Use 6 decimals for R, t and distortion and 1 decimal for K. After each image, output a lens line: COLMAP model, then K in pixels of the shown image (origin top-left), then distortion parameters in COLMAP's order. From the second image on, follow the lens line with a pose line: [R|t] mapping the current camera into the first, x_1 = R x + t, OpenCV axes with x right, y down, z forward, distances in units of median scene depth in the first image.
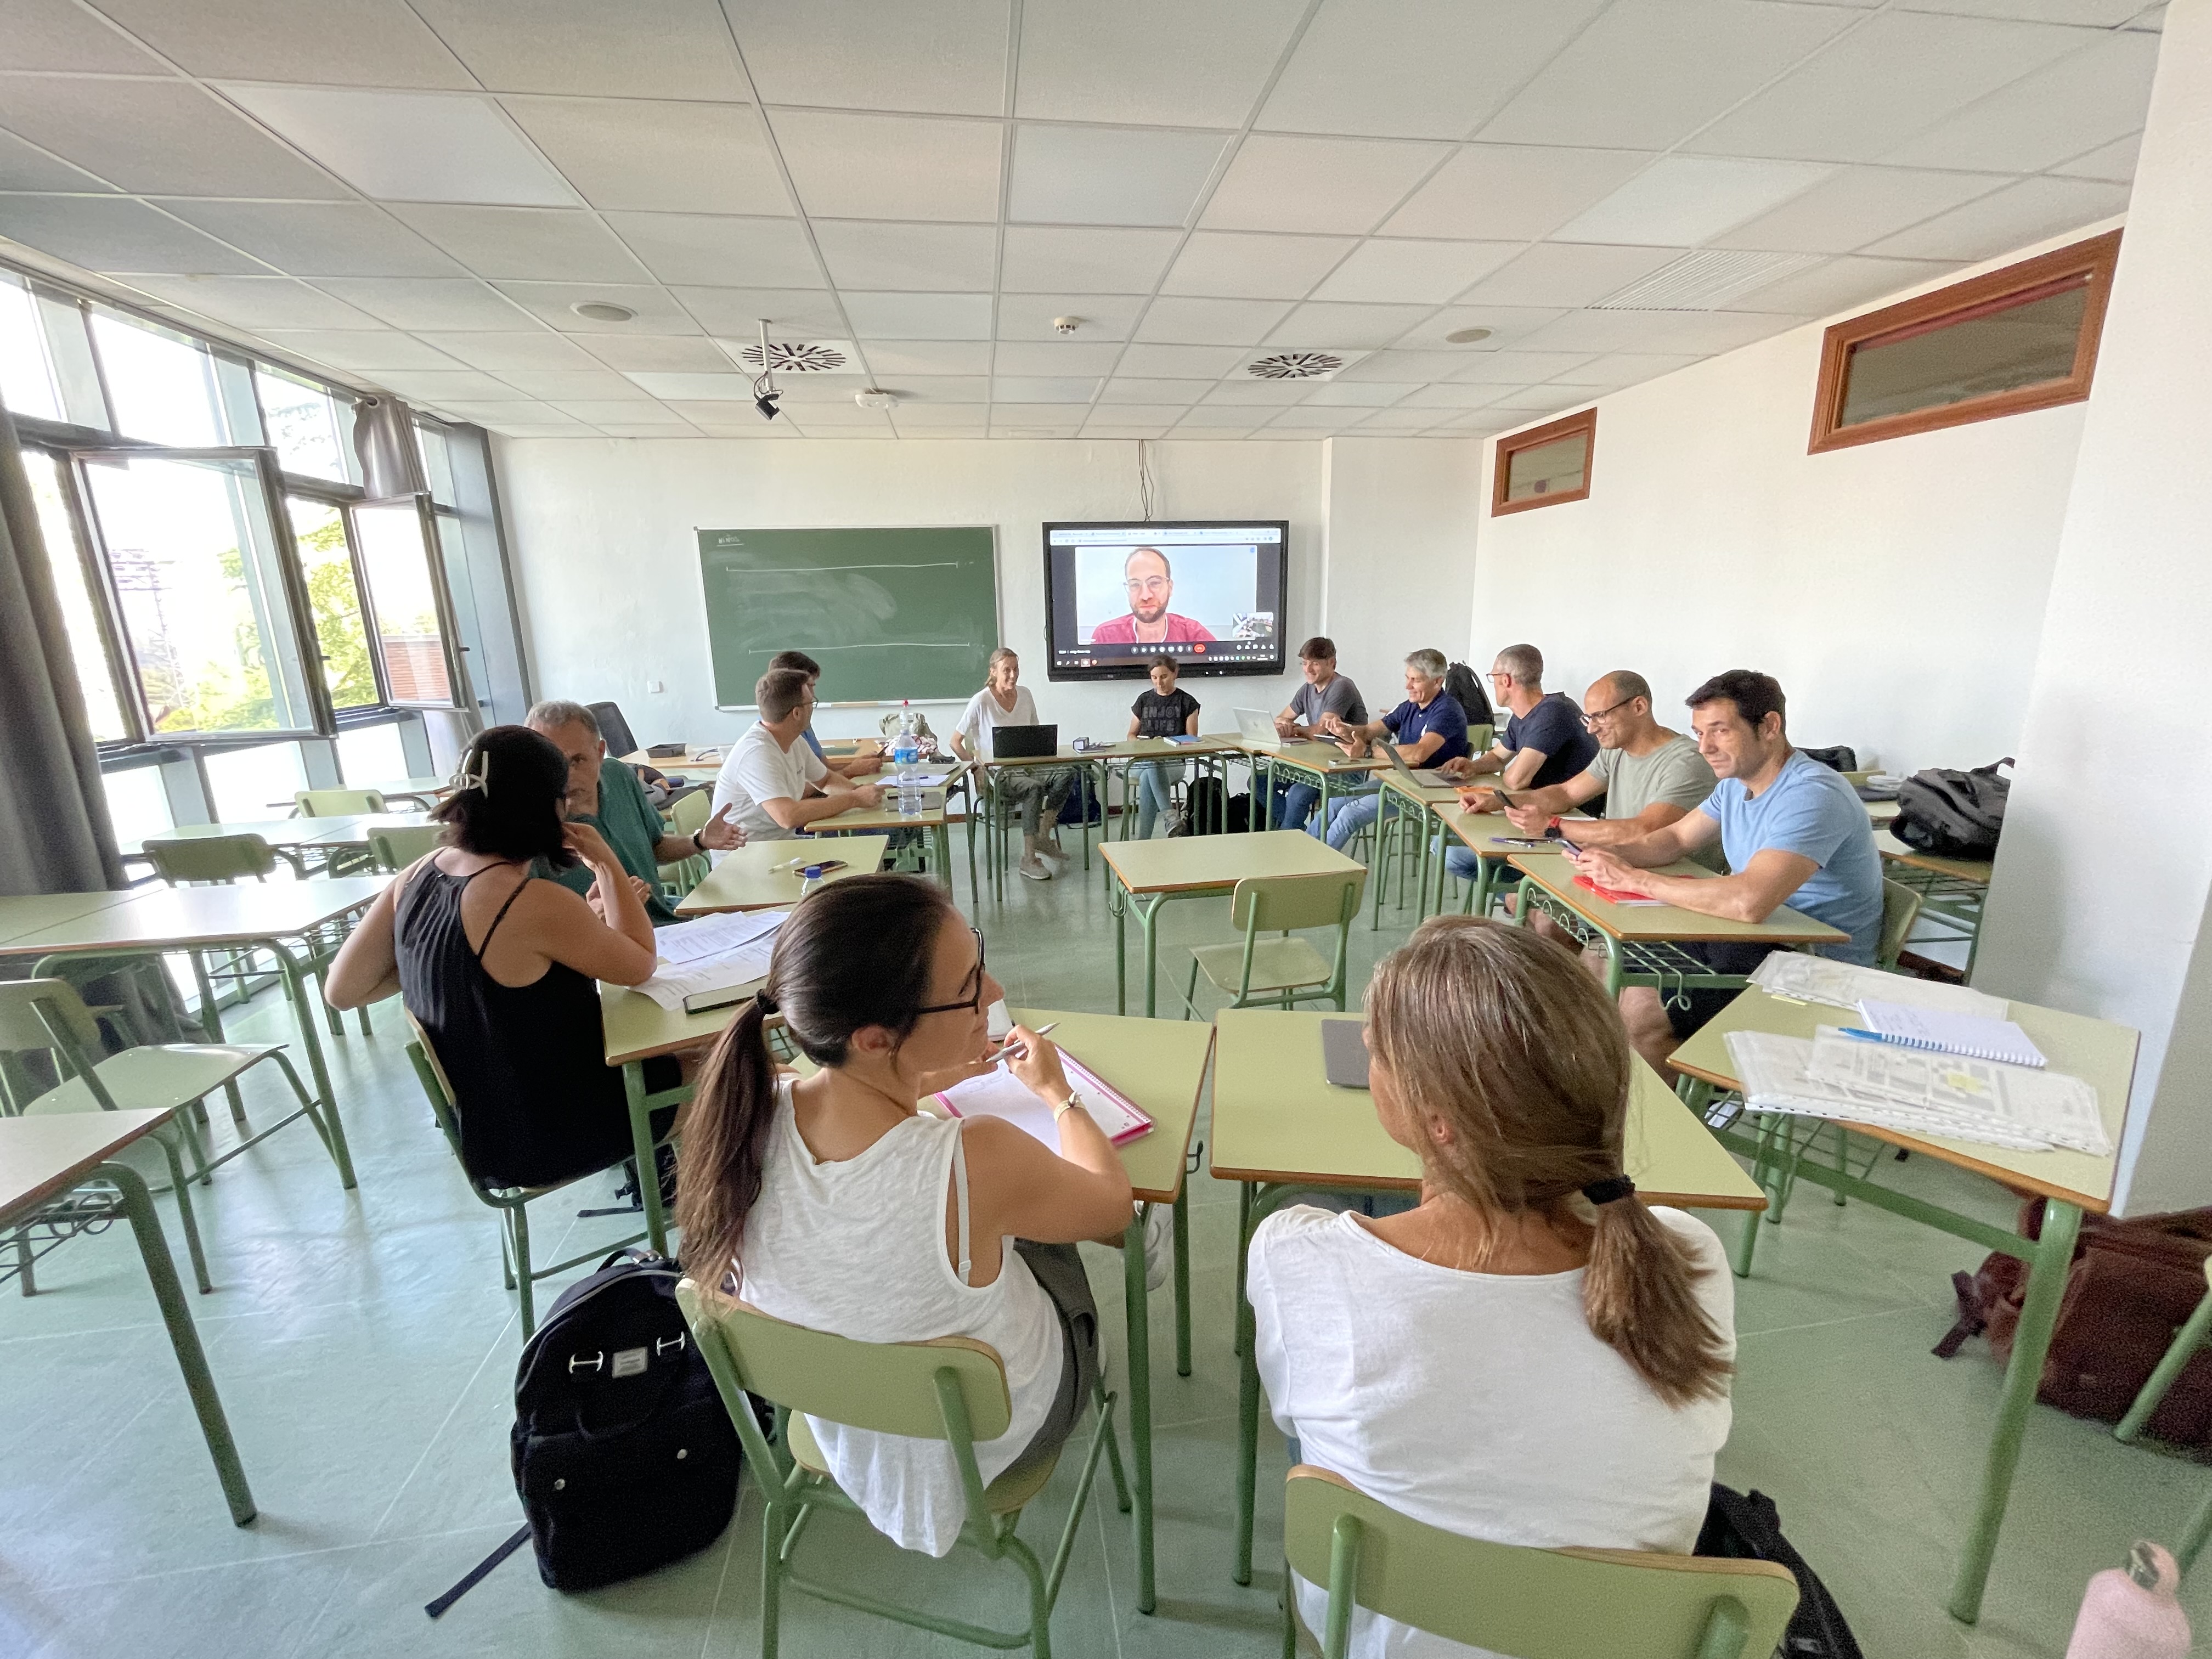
lens RADIAL K [[892.2, 0, 1103.7], [0, 892.2, 824.5], [0, 0, 1]] dist [-0.000572, -0.000164]
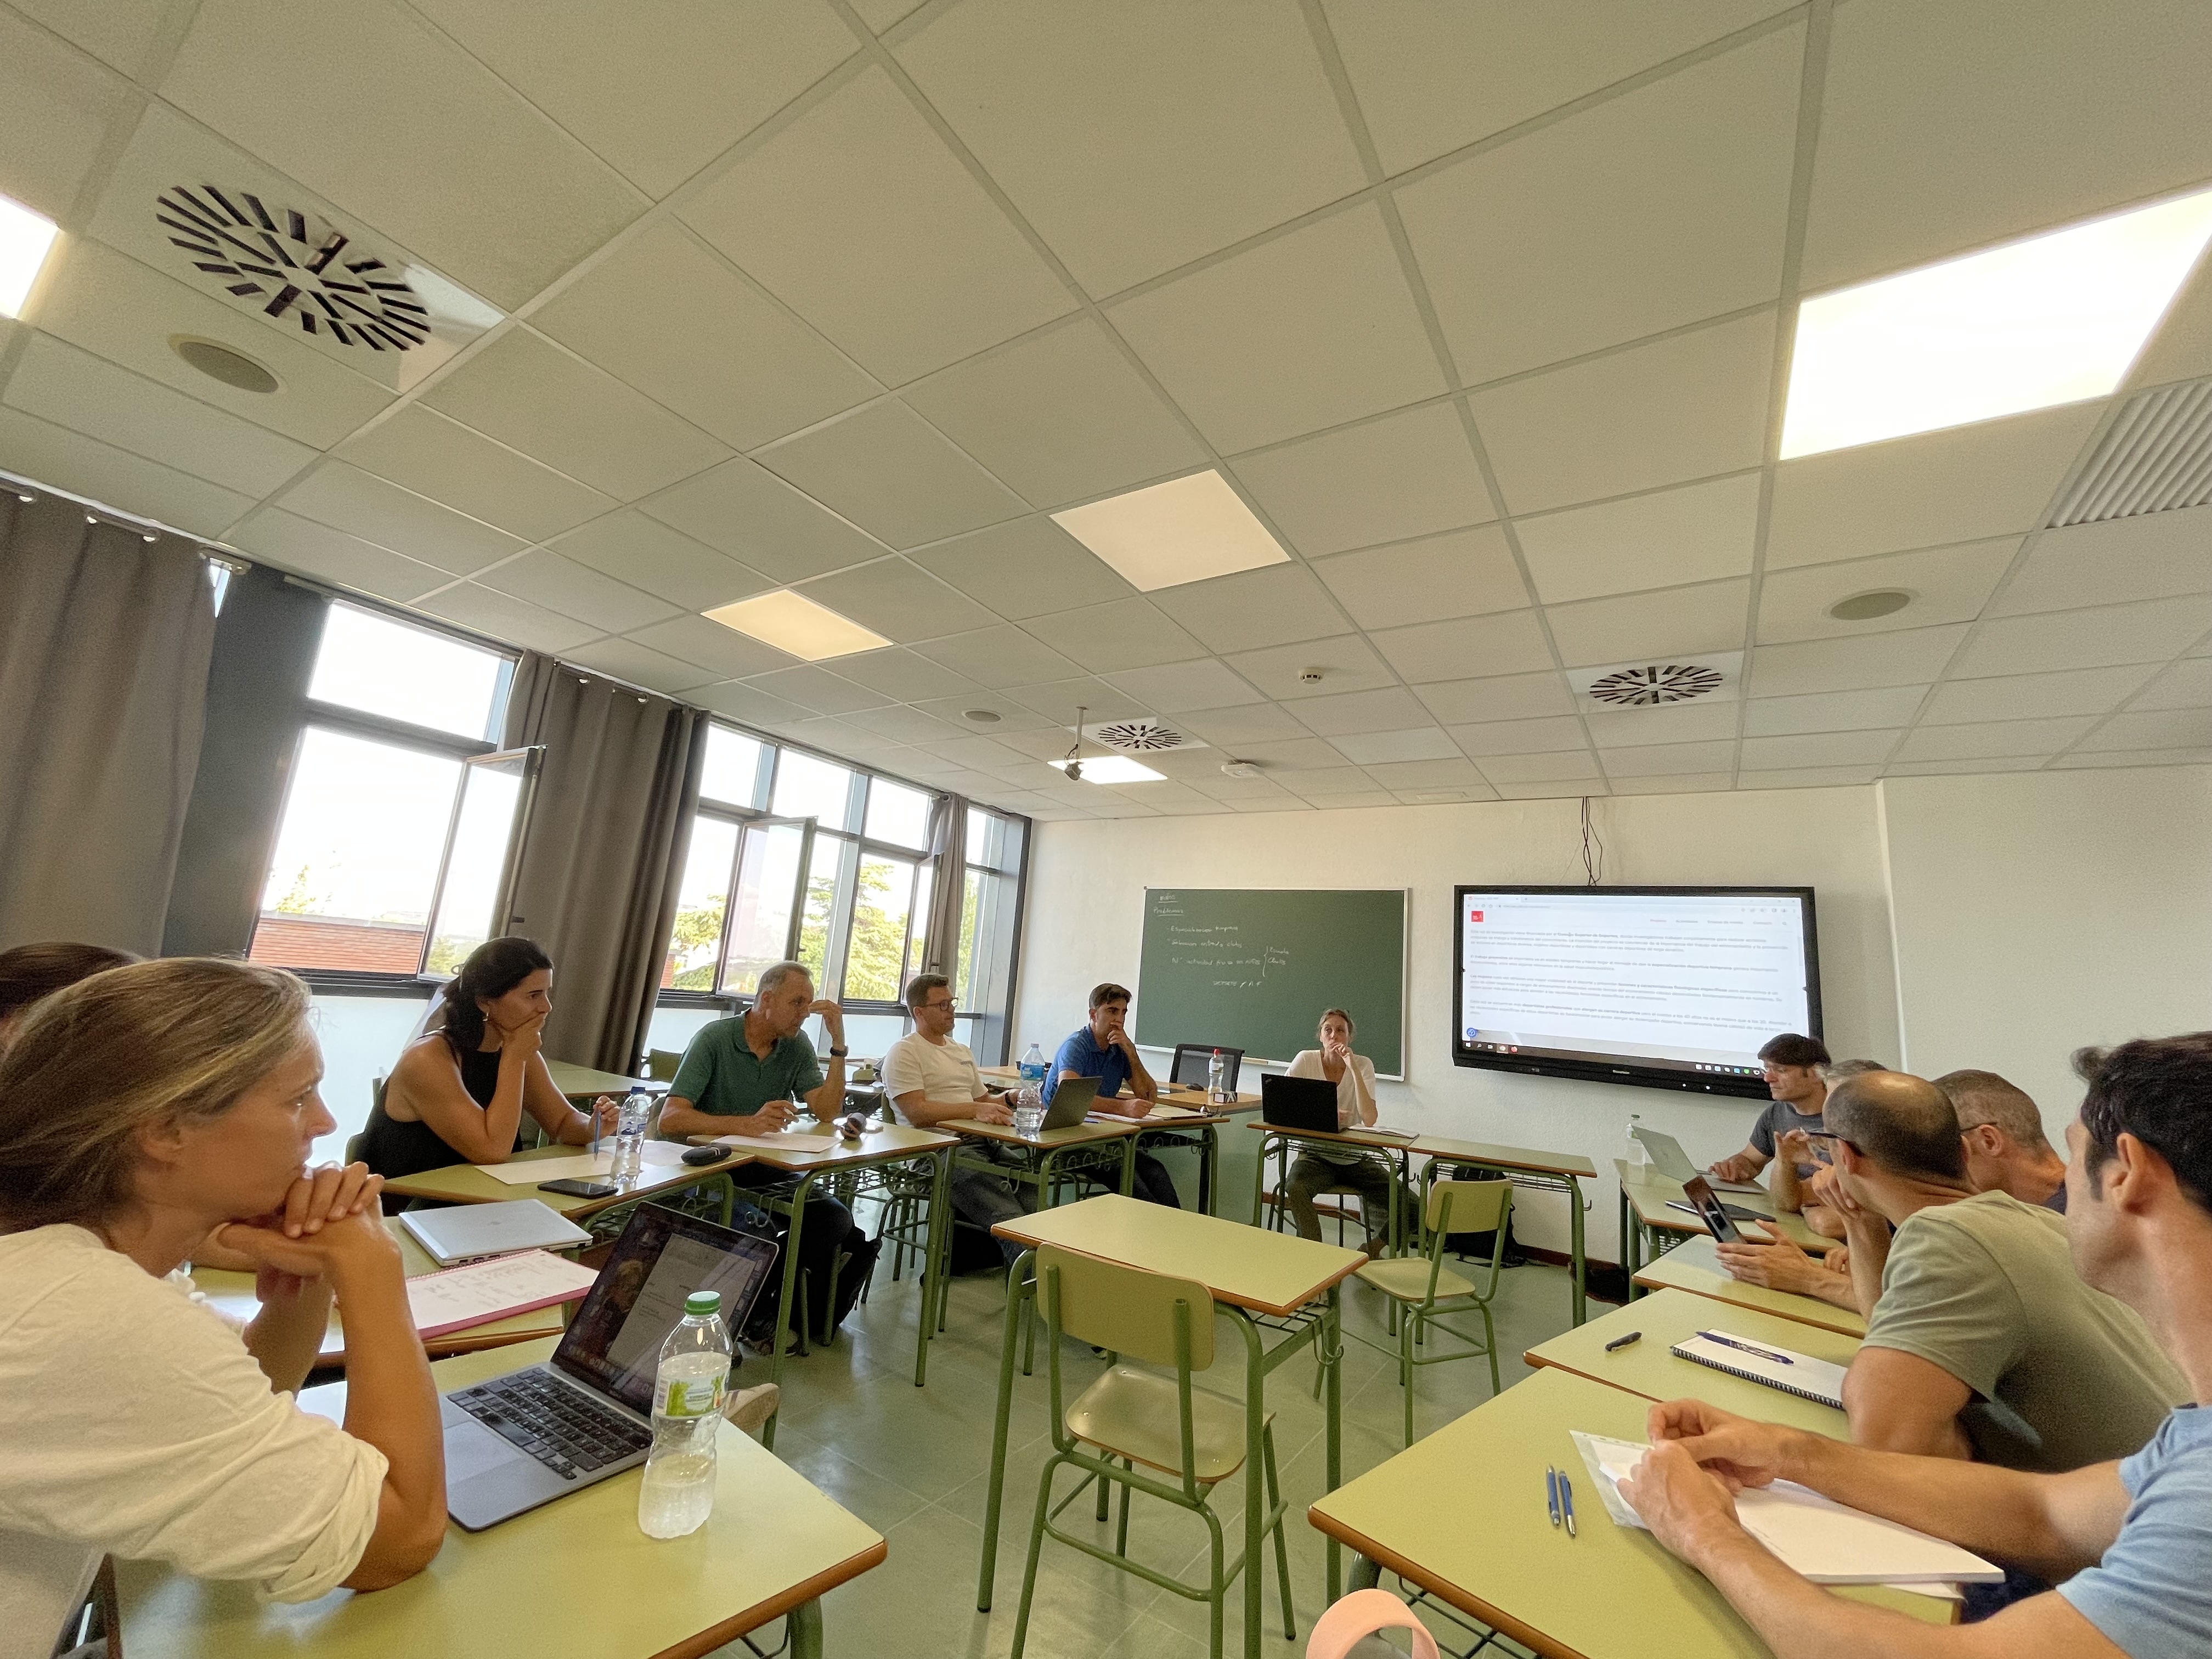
lens RADIAL K [[892.2, 0, 1103.7], [0, 892.2, 824.5], [0, 0, 1]] dist [-0.000572, -0.000164]
pose [[0.745971, -0.040598, -0.664740, 0.301940], [-0.247642, 0.909658, -0.333460, -0.004915], [0.618224, 0.413368, 0.668524, 0.164243]]
